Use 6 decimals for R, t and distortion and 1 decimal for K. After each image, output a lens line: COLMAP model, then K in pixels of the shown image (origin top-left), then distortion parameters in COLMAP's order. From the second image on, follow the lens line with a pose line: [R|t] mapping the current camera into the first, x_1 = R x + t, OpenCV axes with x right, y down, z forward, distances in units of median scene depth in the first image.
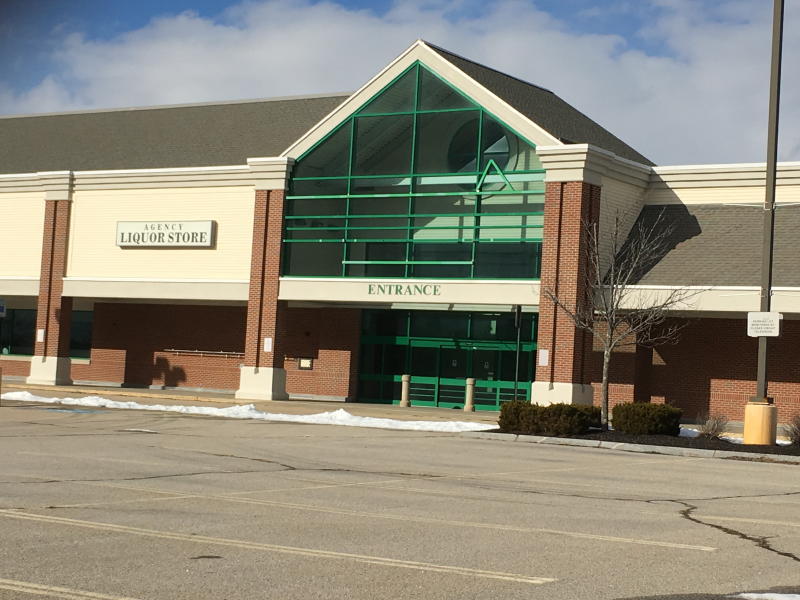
lens RADIAL K [[1627.5, 0, 400.0], [0, 1627.5, 300.0], [0, 0, 1]] dist [0.044071, 0.114227]
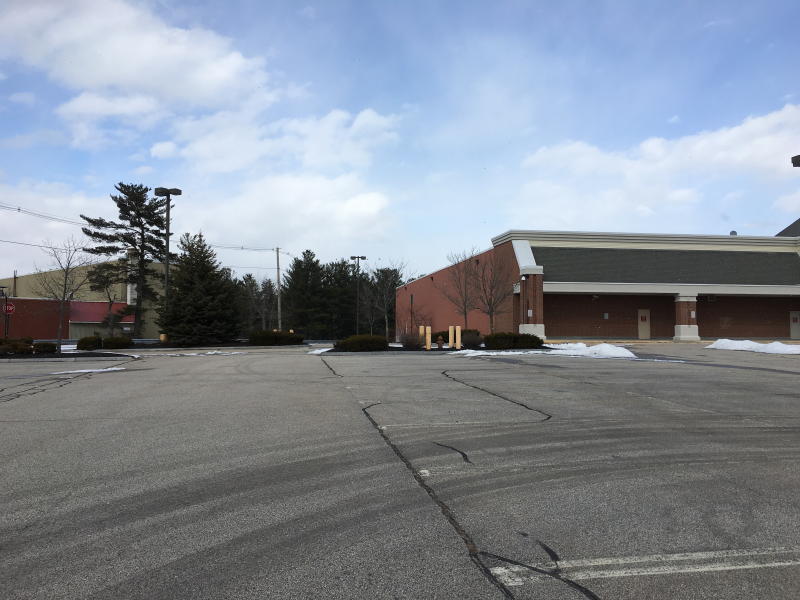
lens RADIAL K [[681.1, 0, 400.0], [0, 681.1, 300.0], [0, 0, 1]] dist [0.084833, -0.115326]
pose [[0.731838, -0.023509, 0.681073, -1.837458], [0.001524, 0.999459, 0.032862, -0.038779], [-0.681477, -0.023012, 0.731477, 1.186185]]
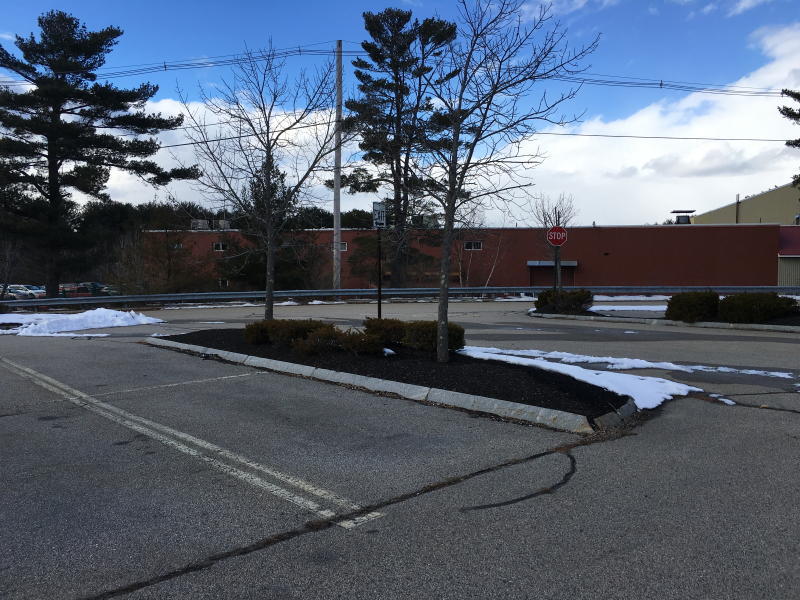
lens RADIAL K [[672.2, 0, 387.2], [0, 672.2, 299.4], [0, 0, 1]] dist [0.072363, -0.125051]
pose [[0.956412, -0.046147, -0.288351, -1.625680], [0.073530, 0.993676, 0.084863, -0.010635], [0.282611, -0.102367, 0.953757, 1.597323]]
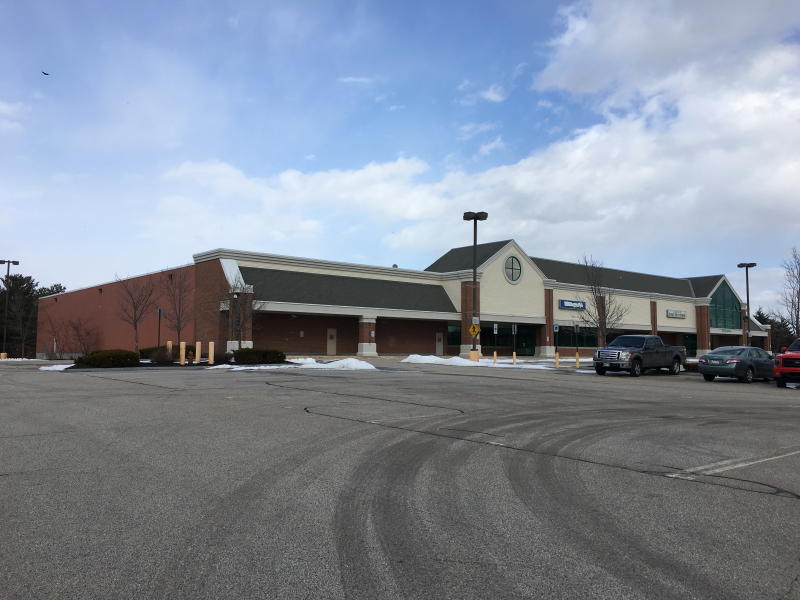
lens RADIAL K [[677.6, 0, 402.5], [0, 677.6, 288.1], [0, 0, 1]] dist [0.079257, -0.115662]
pose [[0.277002, 0.035023, 0.960231, -1.930480], [-0.045887, 0.998677, -0.023188, -0.037515], [-0.959773, -0.037639, 0.278243, 1.257438]]
